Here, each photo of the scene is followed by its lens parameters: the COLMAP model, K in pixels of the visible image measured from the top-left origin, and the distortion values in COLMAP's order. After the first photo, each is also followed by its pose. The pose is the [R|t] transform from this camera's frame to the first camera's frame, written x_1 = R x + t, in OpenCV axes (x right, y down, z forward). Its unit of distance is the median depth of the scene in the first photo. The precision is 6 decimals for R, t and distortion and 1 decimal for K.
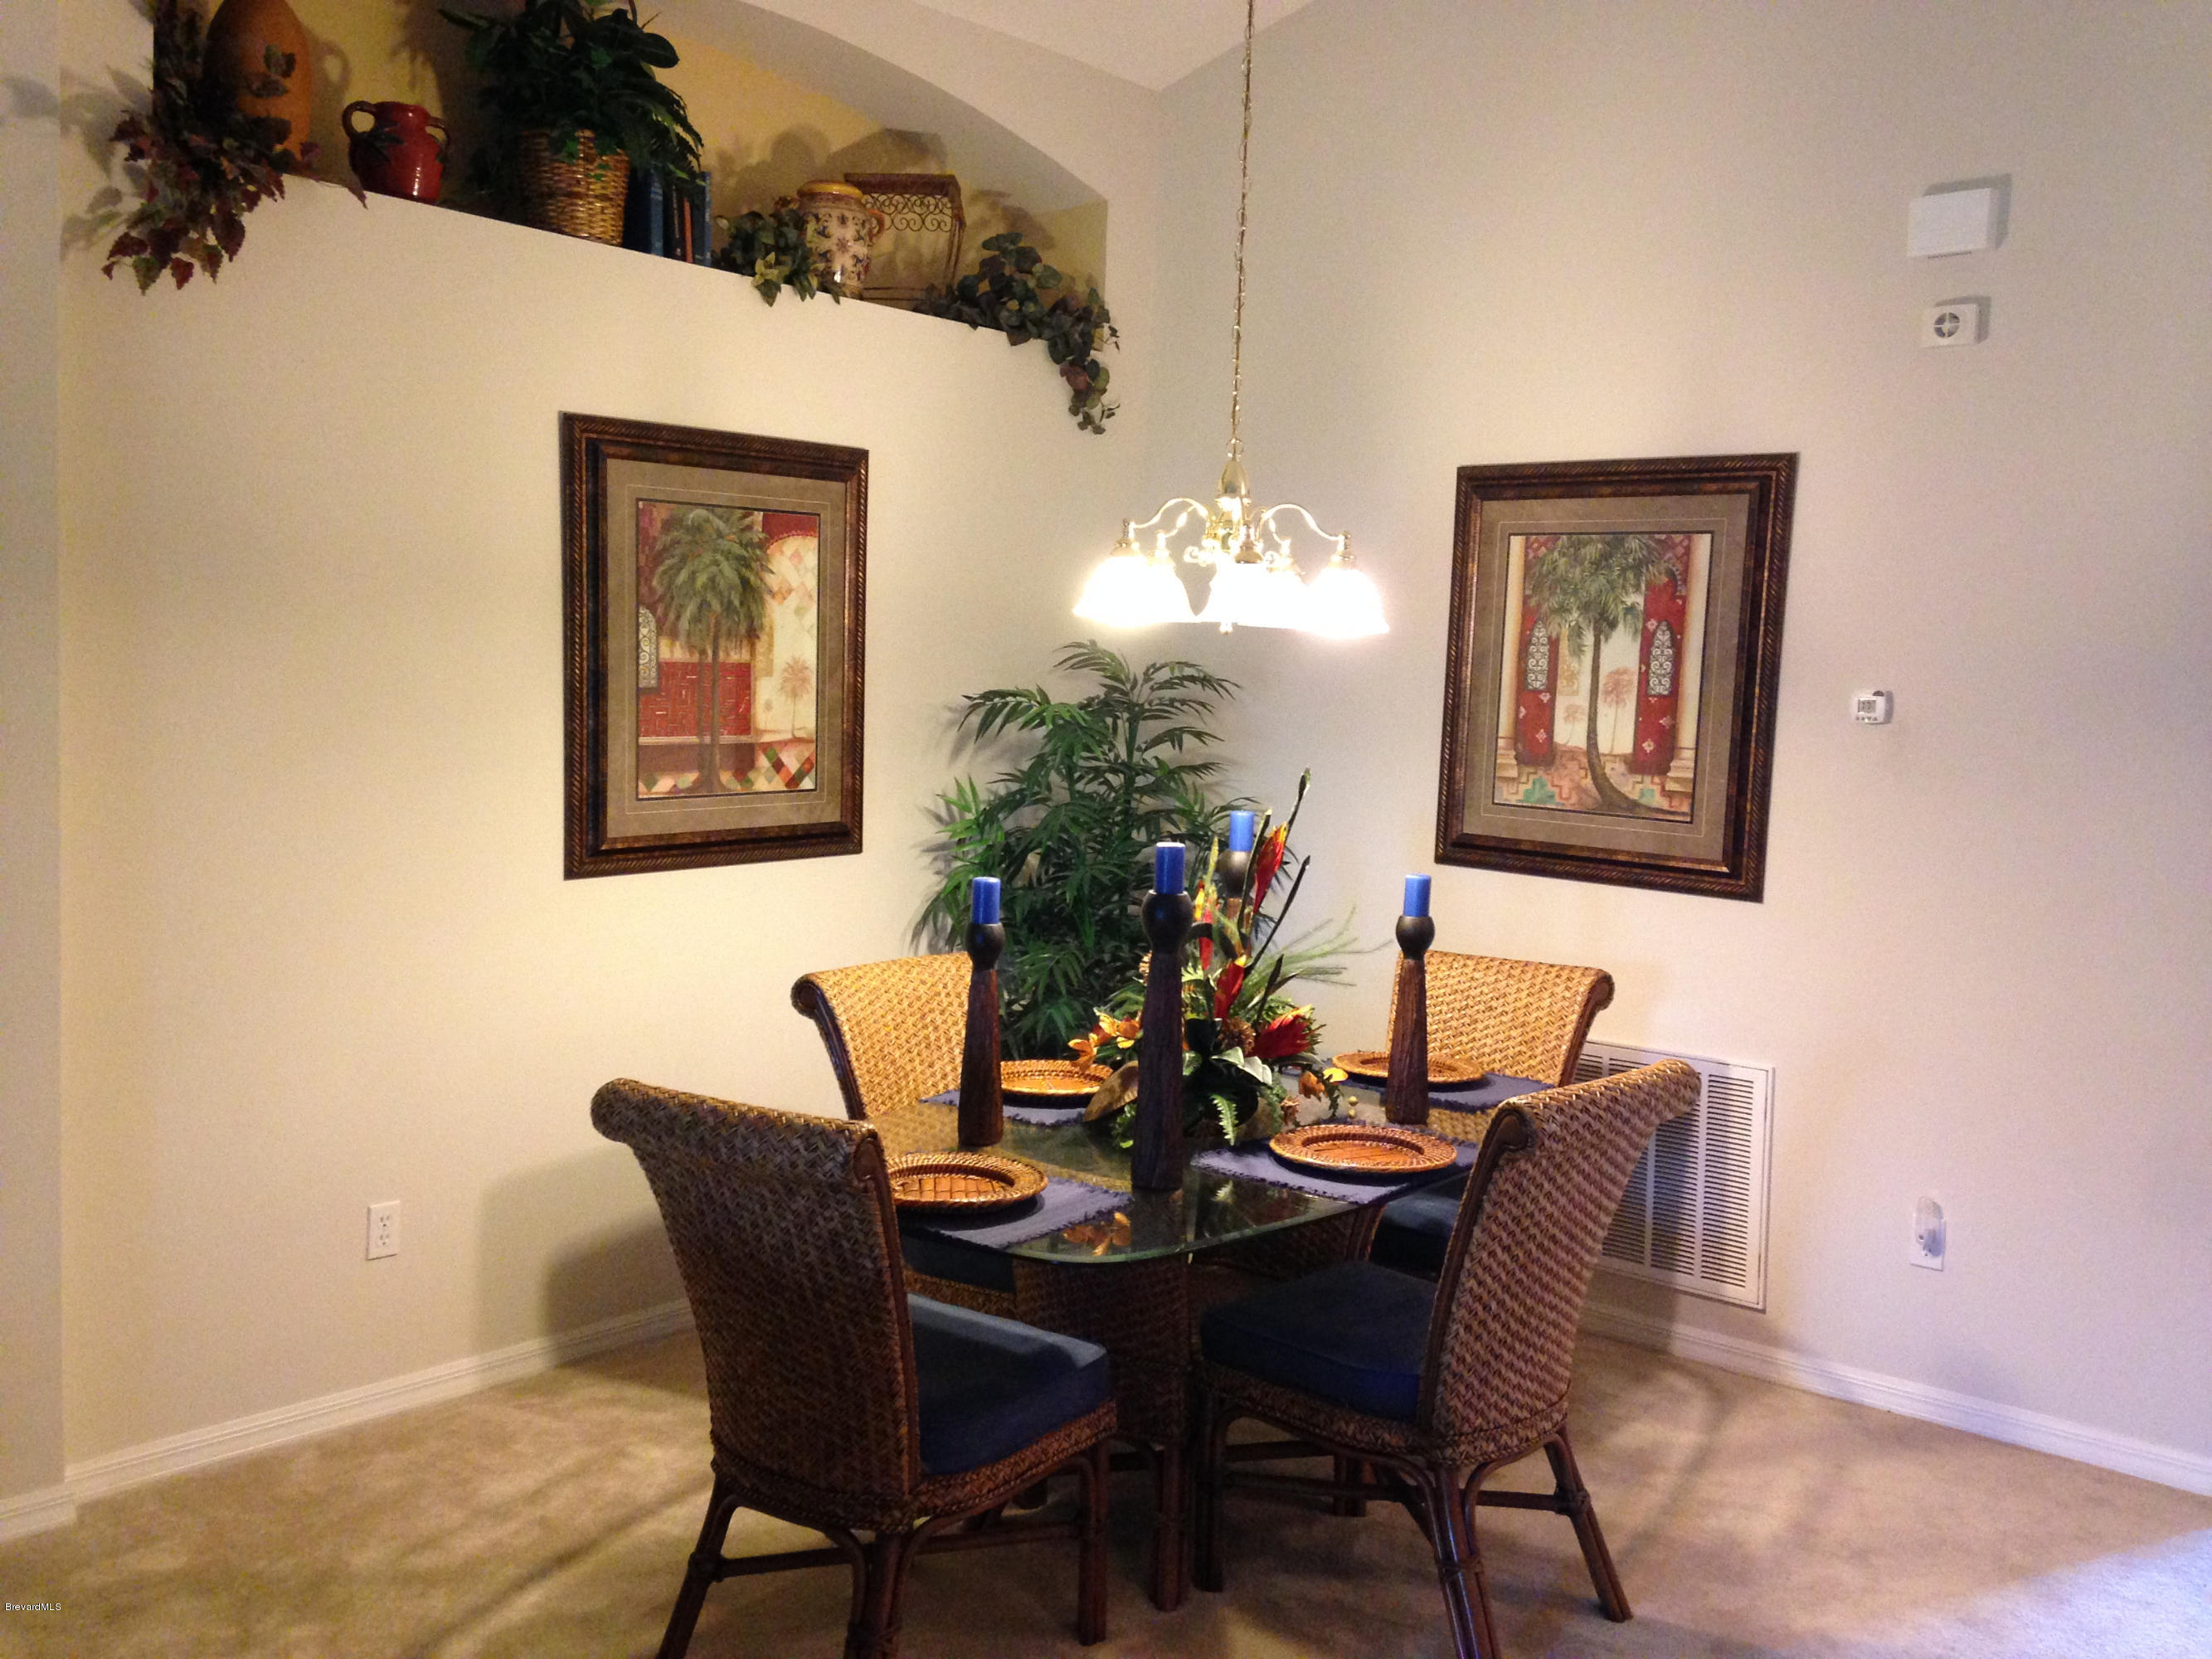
lens RADIAL K [[2056.4, 0, 1106.0], [0, 2056.4, 829.5], [0, 0, 1]] dist [0.185027, -0.290957]
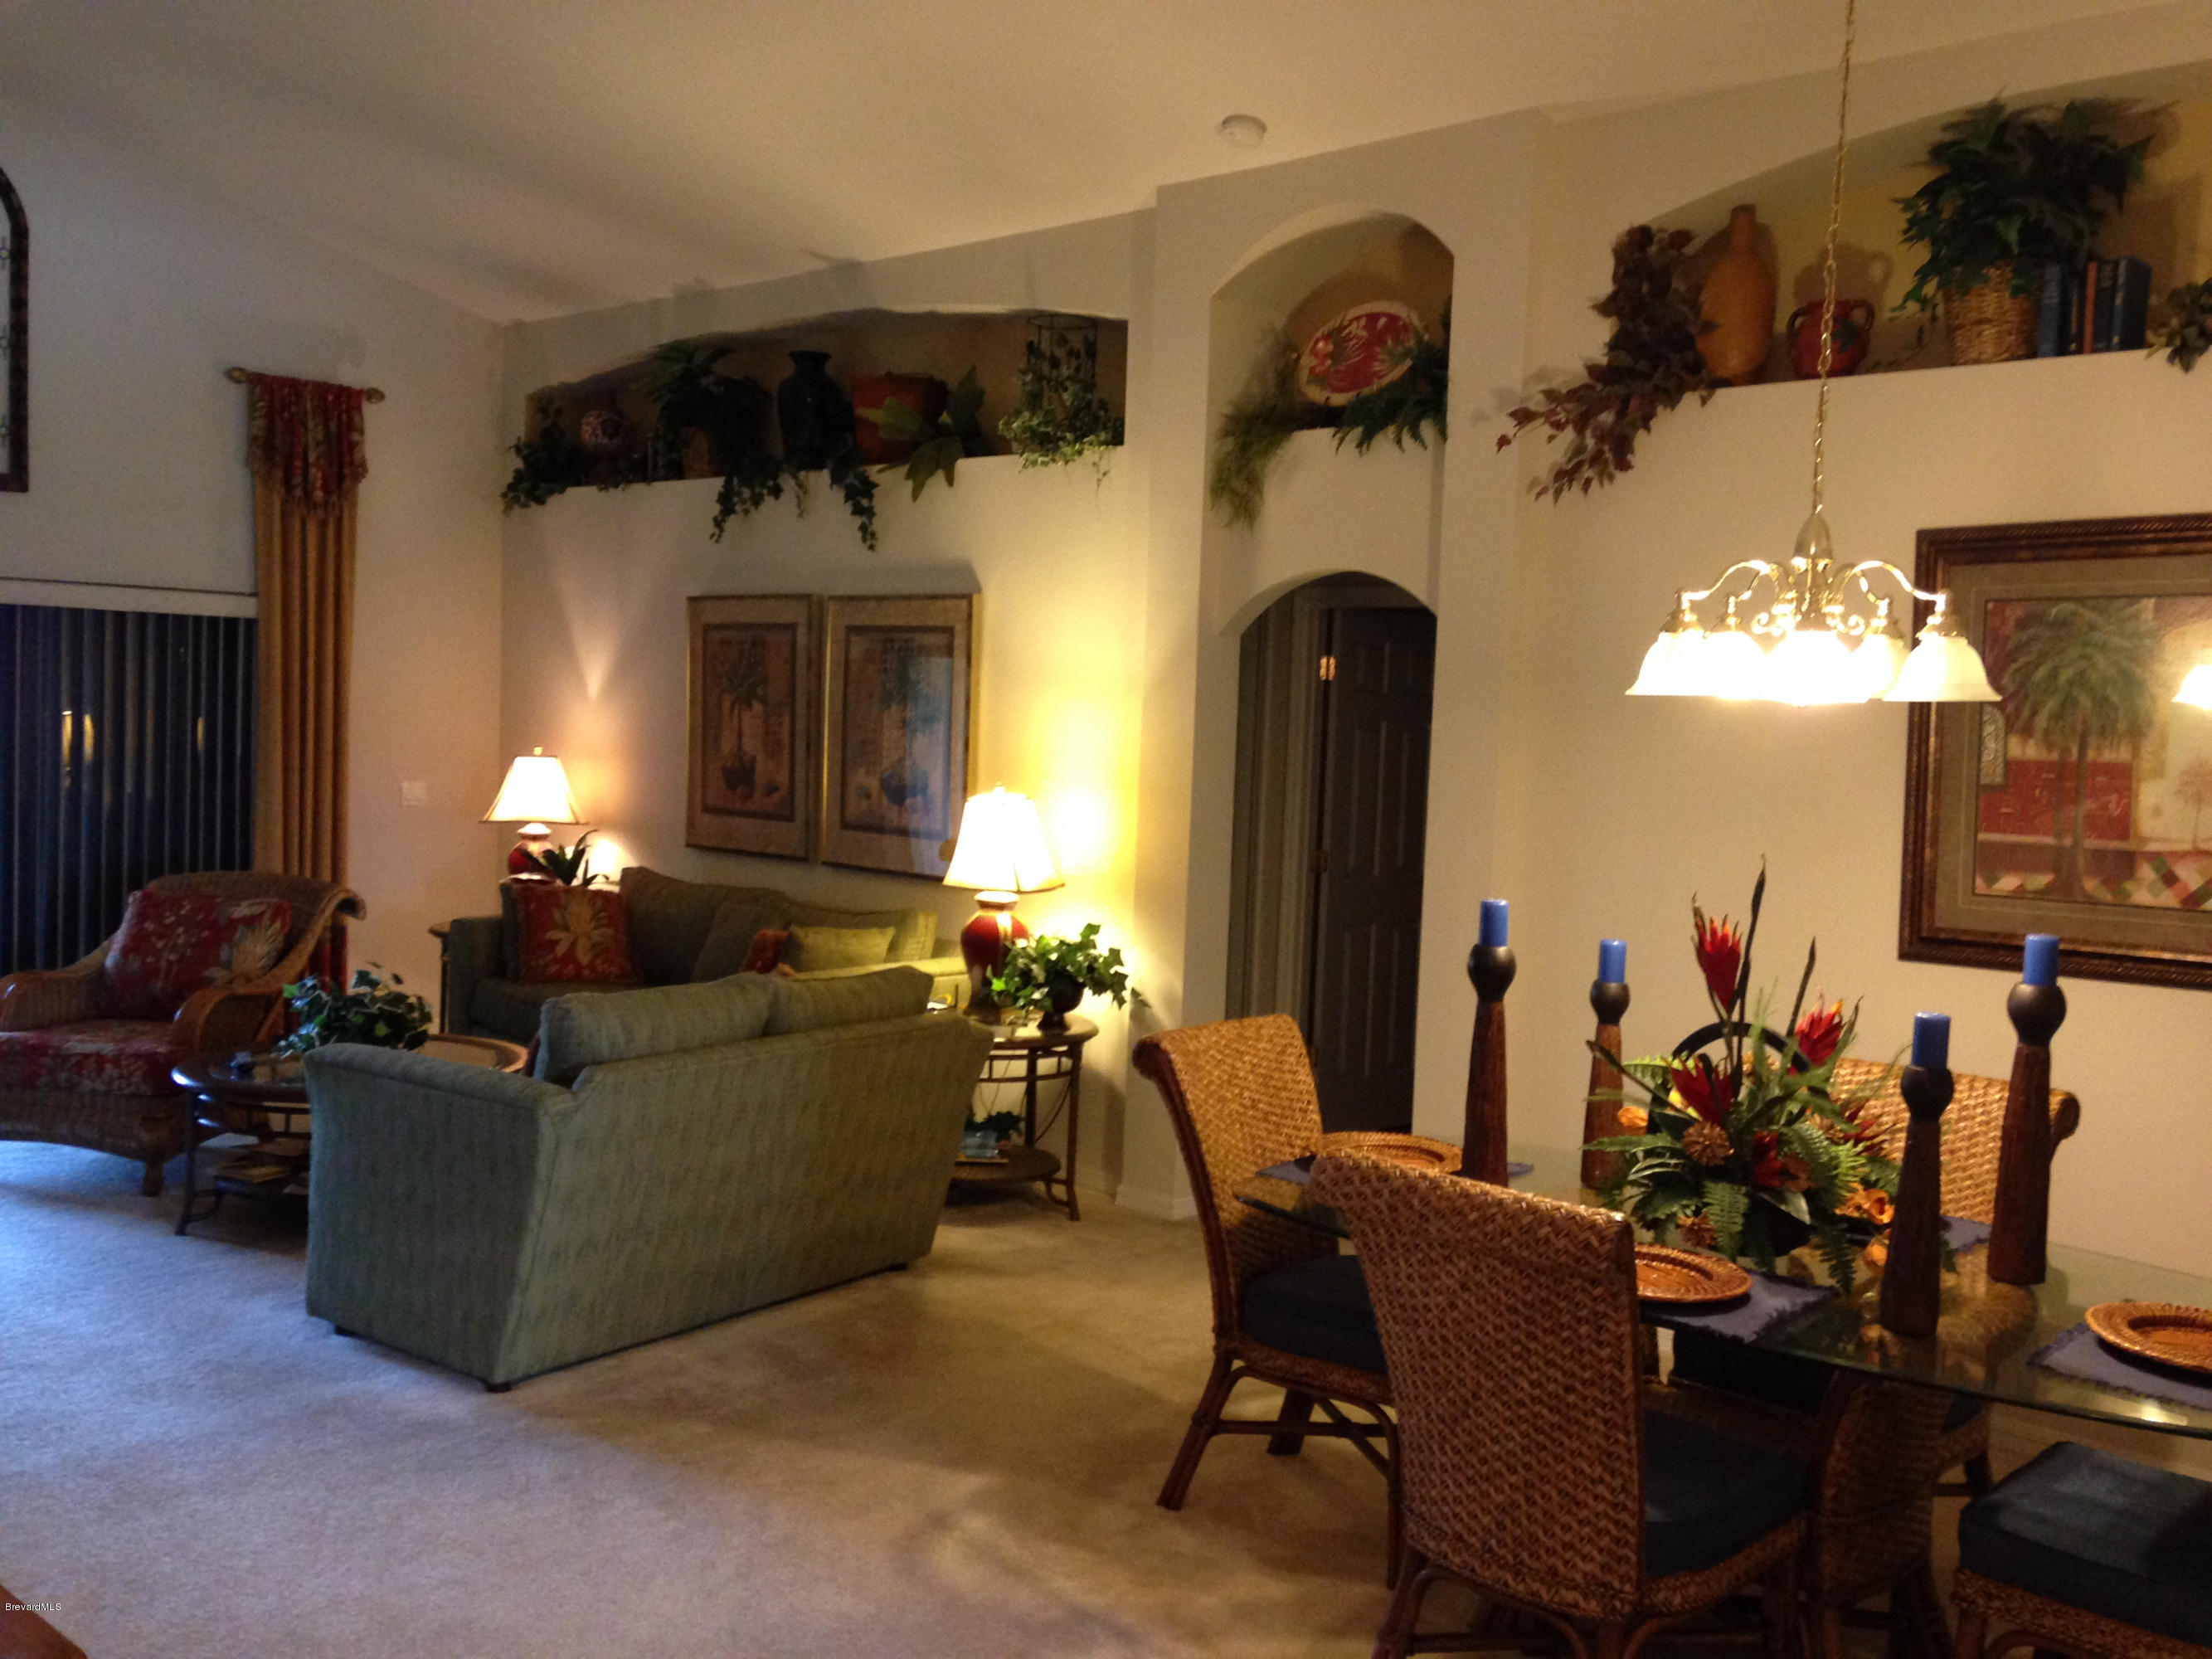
lens RADIAL K [[2056.4, 0, 1106.0], [0, 2056.4, 829.5], [0, 0, 1]] dist [0.185027, -0.290957]
pose [[-0.083903, 0.030177, -0.996017, 0.821181], [-0.115103, 0.992557, 0.039768, -0.037215], [0.989804, 0.117981, -0.079805, 0.647626]]
